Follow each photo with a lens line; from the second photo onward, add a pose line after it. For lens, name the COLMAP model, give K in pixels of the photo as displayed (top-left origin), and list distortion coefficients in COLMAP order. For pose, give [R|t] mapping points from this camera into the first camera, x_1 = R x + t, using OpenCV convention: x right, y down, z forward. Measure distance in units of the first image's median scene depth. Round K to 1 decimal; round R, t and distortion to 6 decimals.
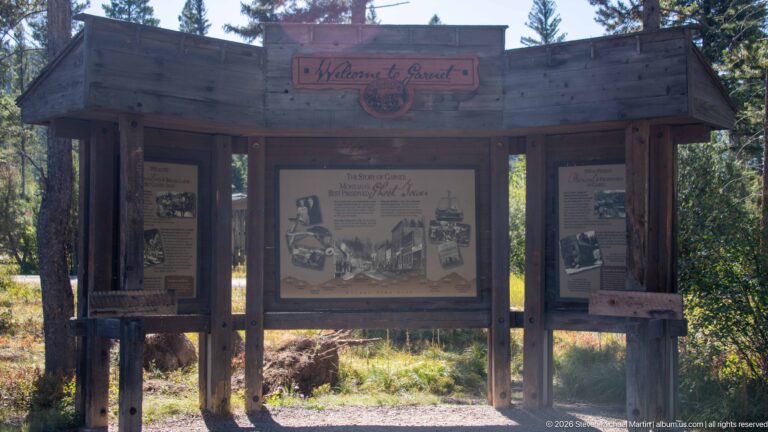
lens RADIAL K [[910.7, 0, 382.4], [0, 910.7, 216.9], [0, 0, 1]] dist [0.007617, 0.000000]
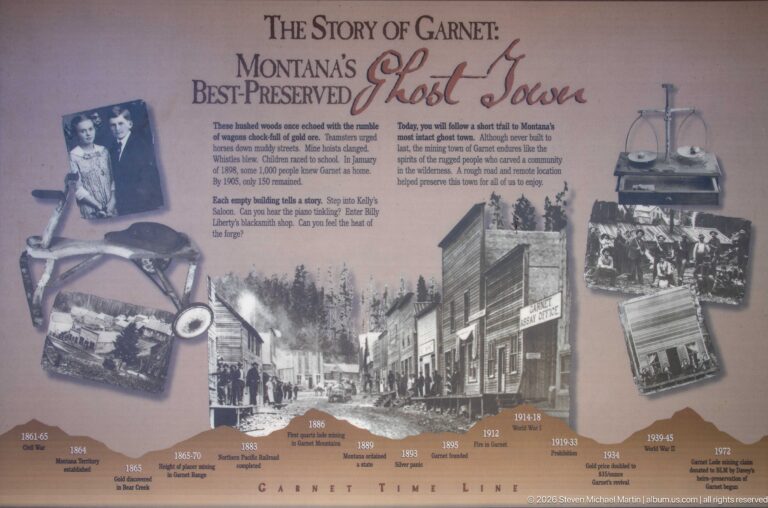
lens RADIAL K [[786.4, 0, 386.4], [0, 786.4, 251.5], [0, 0, 1]] dist [-0.025686, 0.000000]
pose [[0.999261, 0.009574, 0.037235, -0.012811], [-0.007863, 0.998917, -0.045849, 0.027770], [-0.037633, 0.045522, 0.998254, 0.785194]]
